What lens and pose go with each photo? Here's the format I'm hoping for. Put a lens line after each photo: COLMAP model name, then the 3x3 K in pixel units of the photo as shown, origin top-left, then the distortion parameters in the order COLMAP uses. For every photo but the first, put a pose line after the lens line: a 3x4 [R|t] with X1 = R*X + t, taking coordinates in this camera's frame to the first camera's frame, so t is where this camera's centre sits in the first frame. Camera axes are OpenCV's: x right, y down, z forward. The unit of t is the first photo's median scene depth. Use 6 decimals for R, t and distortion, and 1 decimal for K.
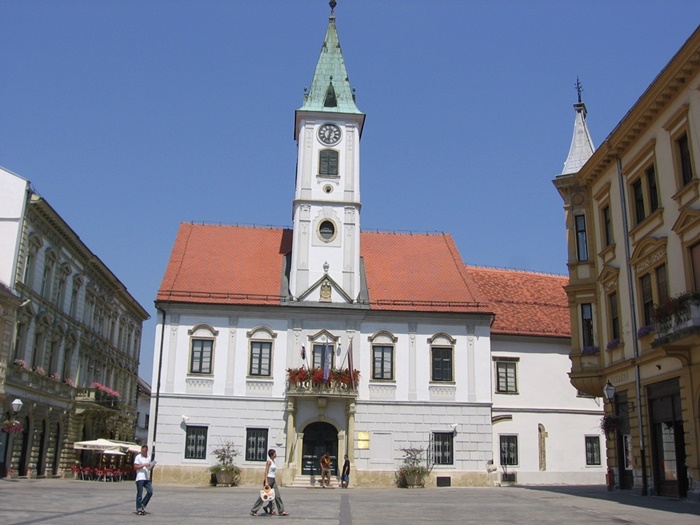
lens RADIAL K [[723.4, 0, 350.0], [0, 723.4, 262.5], [0, 0, 1]] dist [-0.127396, 0.009432]
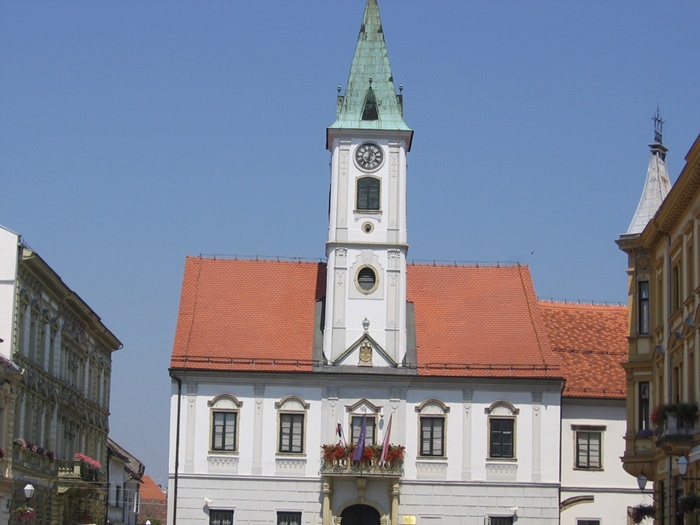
lens RADIAL K [[1836.6, 0, 350.0], [0, 1836.6, 262.5], [0, 0, 1]] dist [-0.141657, -0.017277]
pose [[0.997201, -0.007048, -0.074431, 0.111044], [0.014968, 0.994212, 0.106388, -0.300297], [0.073250, -0.107204, 0.991535, -1.149564]]
